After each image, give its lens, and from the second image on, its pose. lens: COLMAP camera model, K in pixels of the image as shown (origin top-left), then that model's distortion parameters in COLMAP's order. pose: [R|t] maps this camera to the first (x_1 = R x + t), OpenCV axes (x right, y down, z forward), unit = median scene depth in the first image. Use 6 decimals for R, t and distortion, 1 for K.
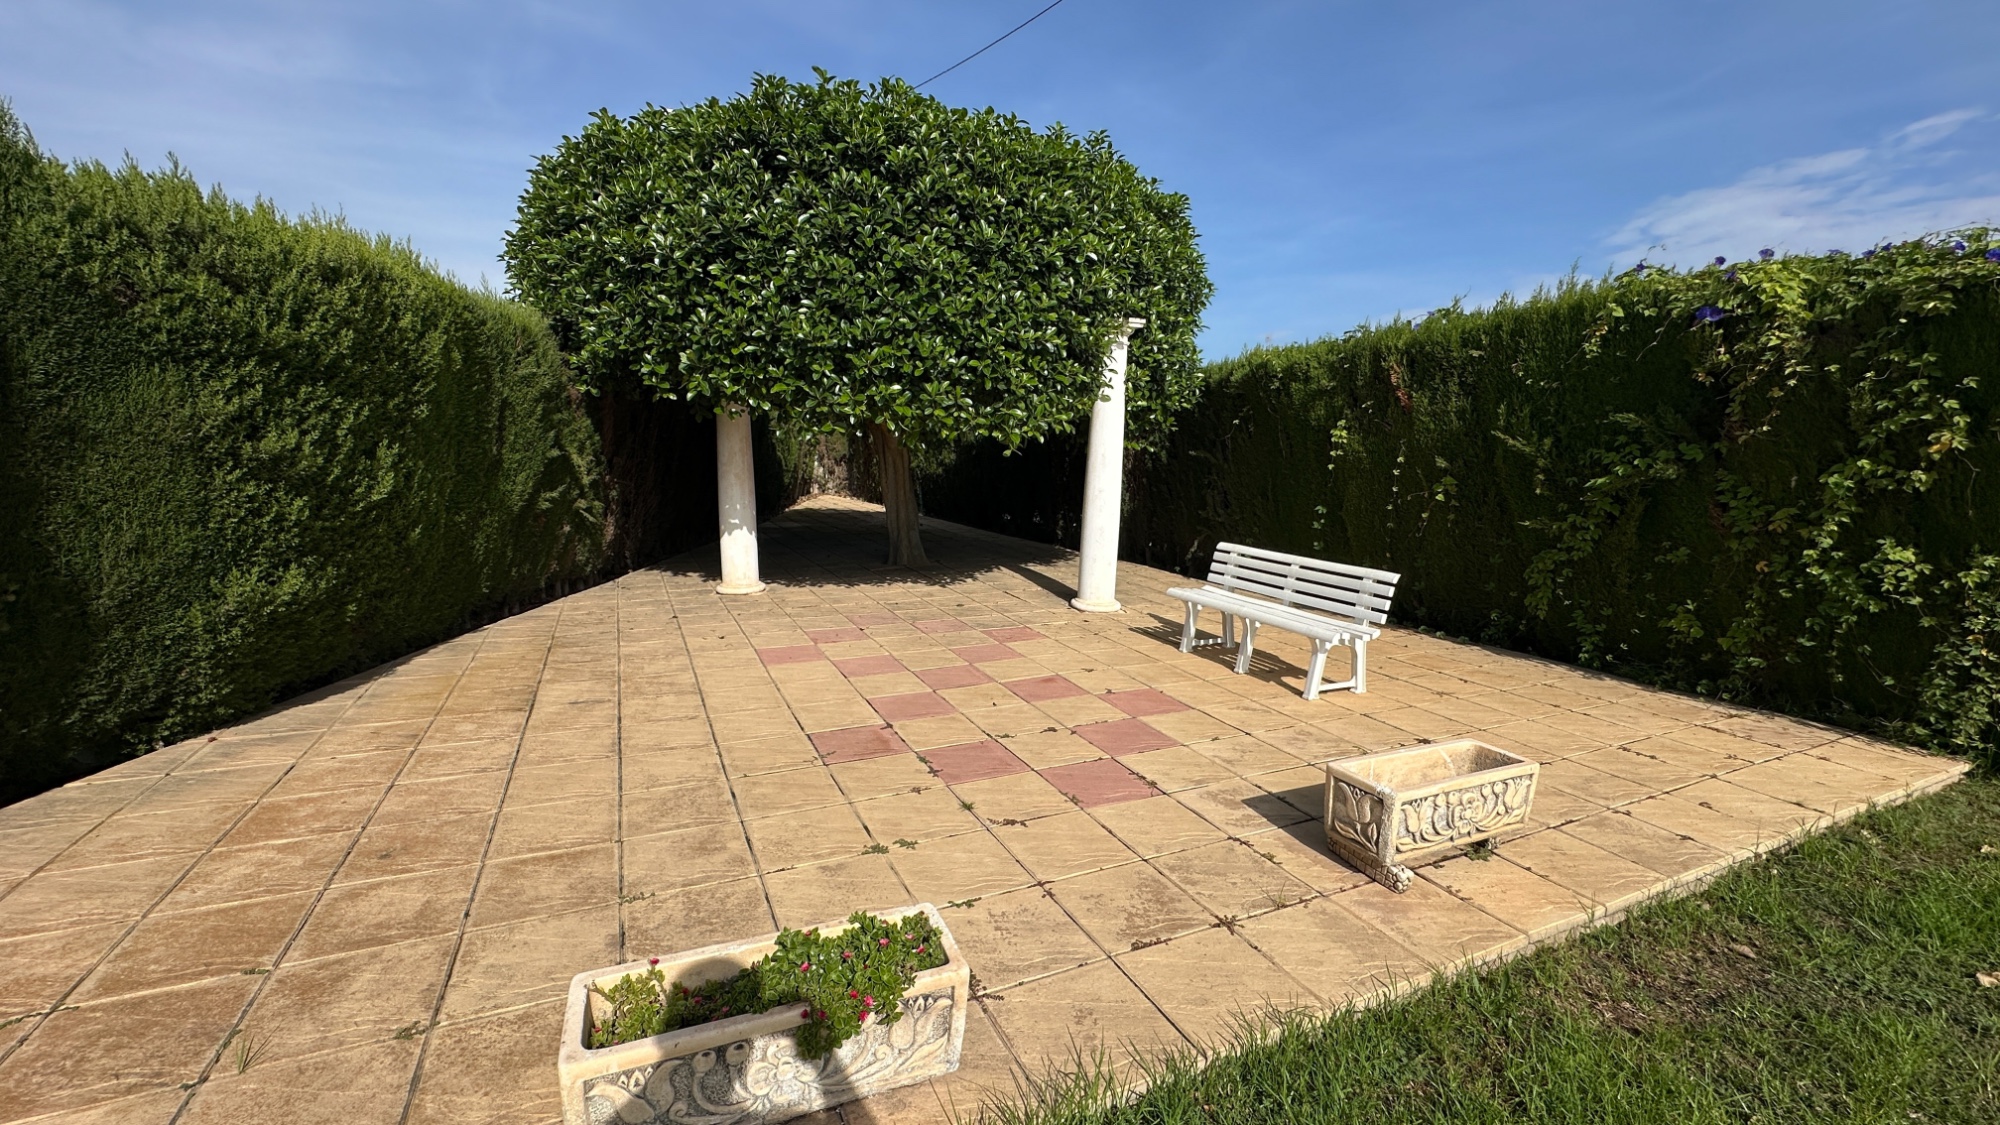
lens RADIAL K [[799.1, 0, 990.3], [0, 799.1, 559.0], [0, 0, 1]] dist [-0.000149, -0.000348]
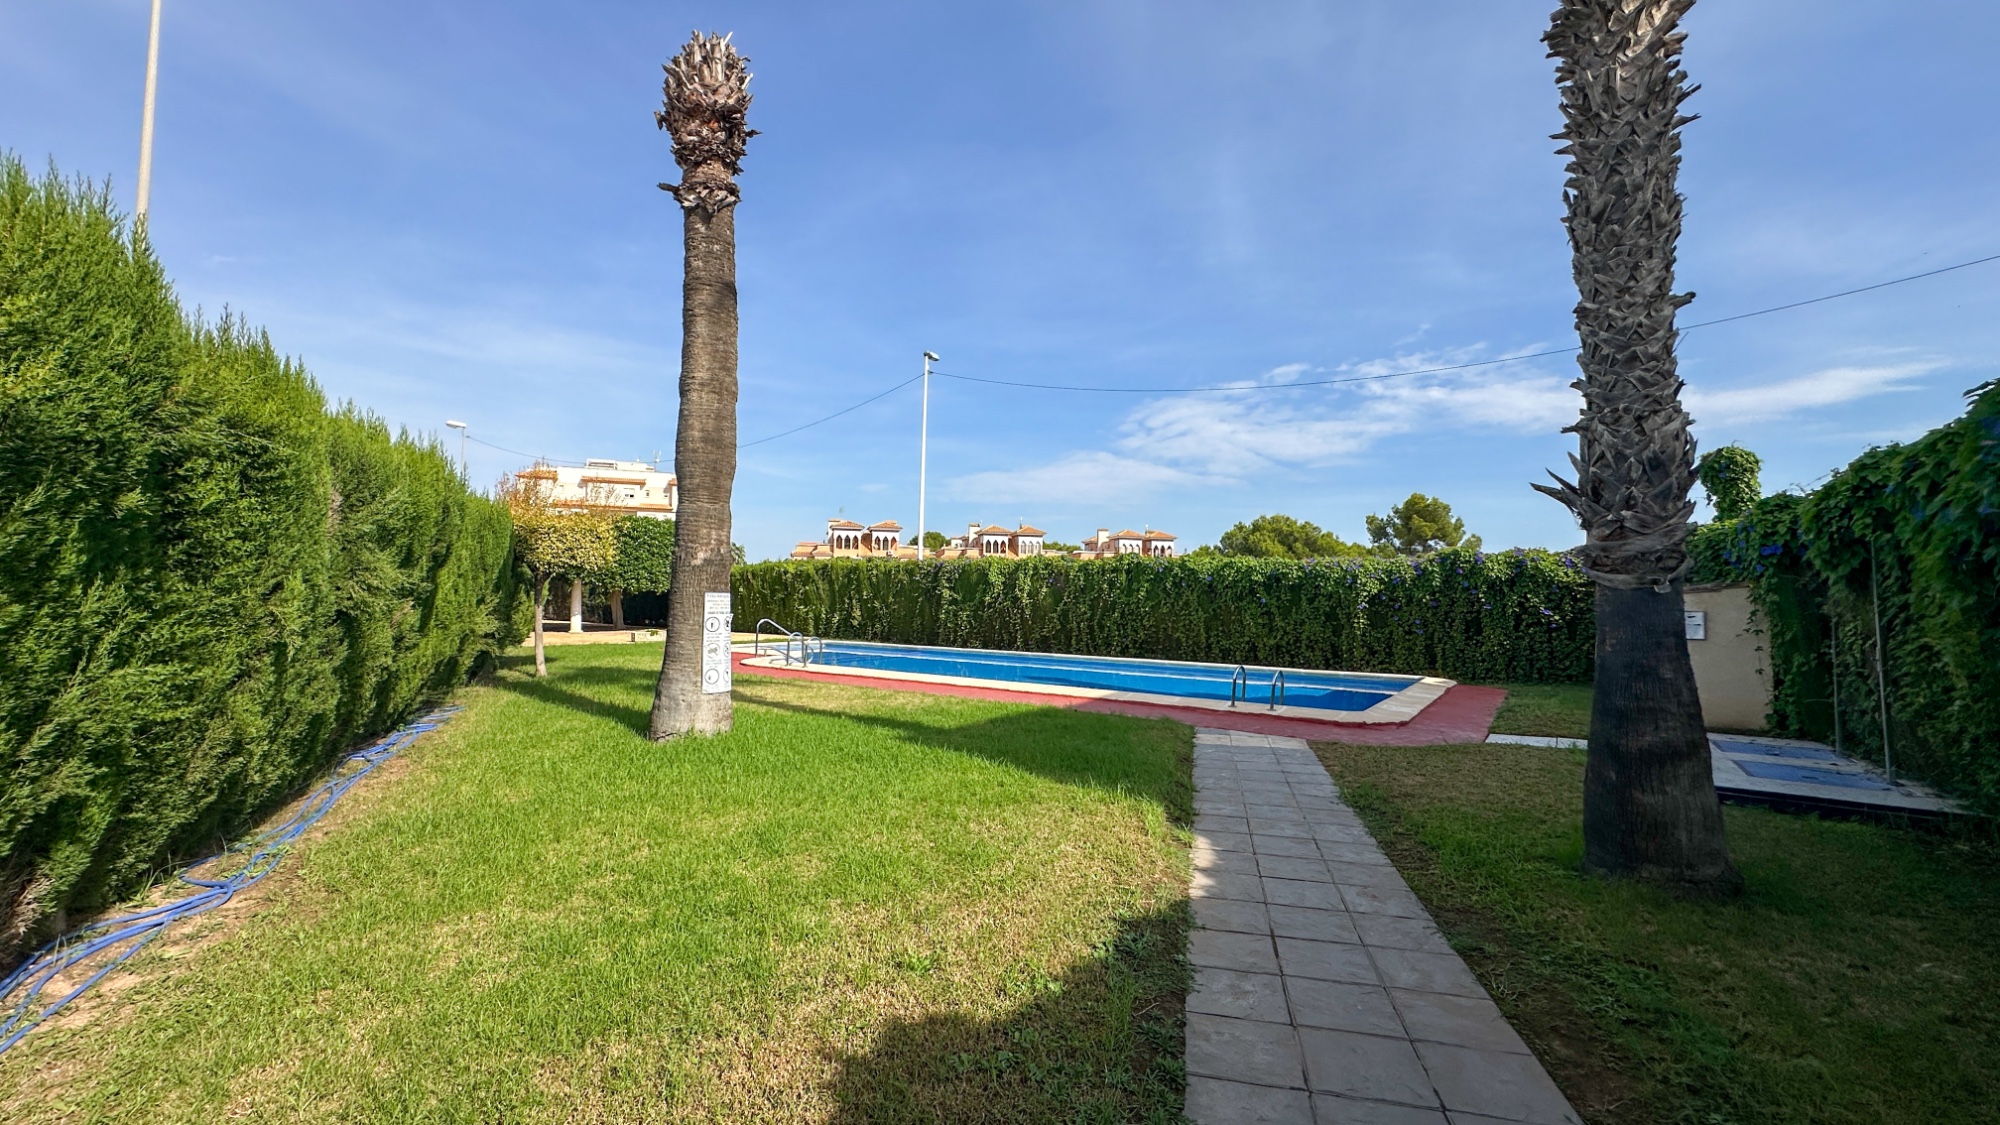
lens RADIAL K [[799.1, 0, 990.3], [0, 799.1, 559.0], [0, 0, 1]] dist [-0.000149, -0.000348]
pose [[0.890157, 0.009914, 0.455547, -0.356766], [0.070659, 0.984666, -0.159499, 0.509608], [-0.450143, 0.174167, 0.875807, -3.733498]]
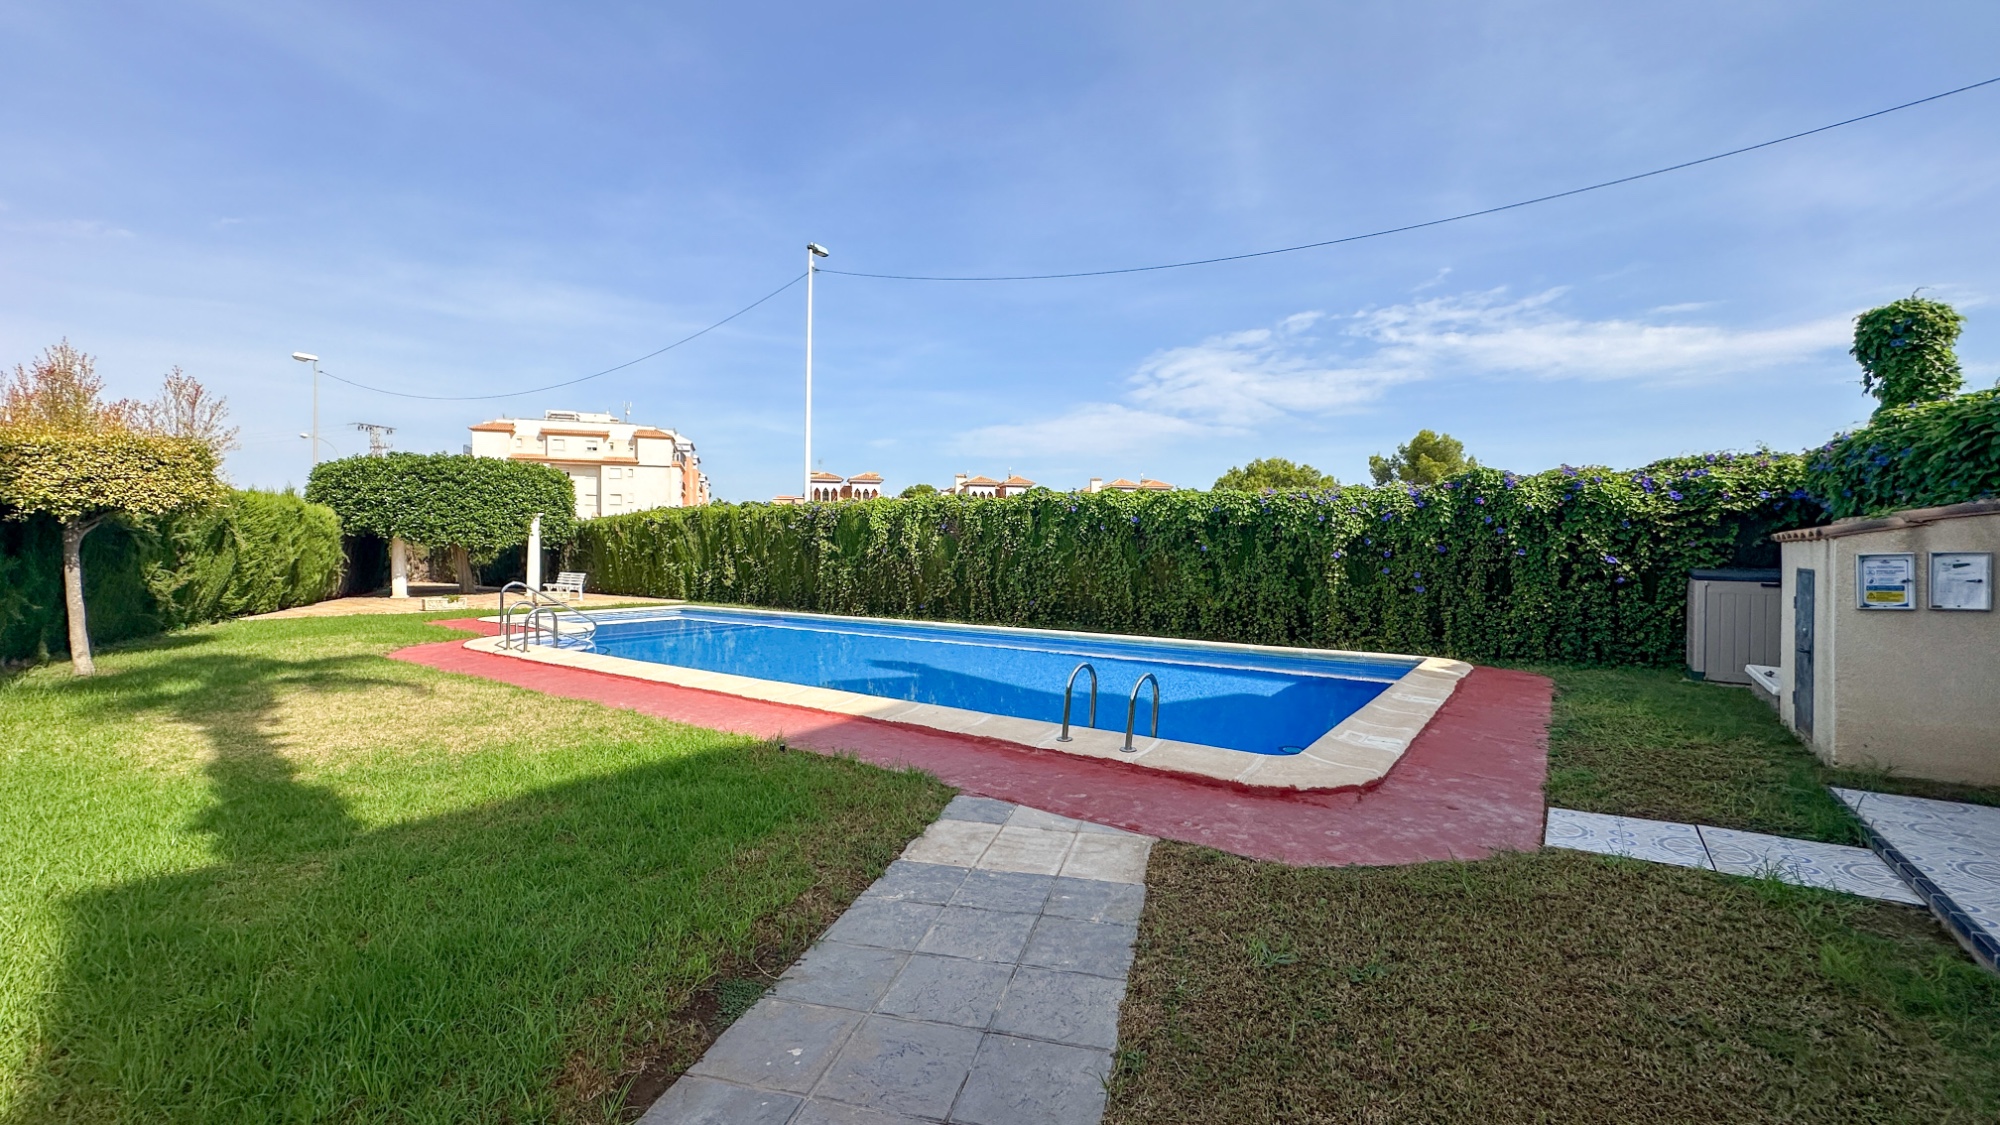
lens RADIAL K [[799.1, 0, 990.3], [0, 799.1, 559.0], [0, 0, 1]] dist [-0.000149, -0.000348]
pose [[0.895515, -0.026382, 0.444249, 0.417098], [0.081070, 0.991209, -0.104557, 0.466932], [-0.437585, 0.129647, 0.889781, -3.226314]]
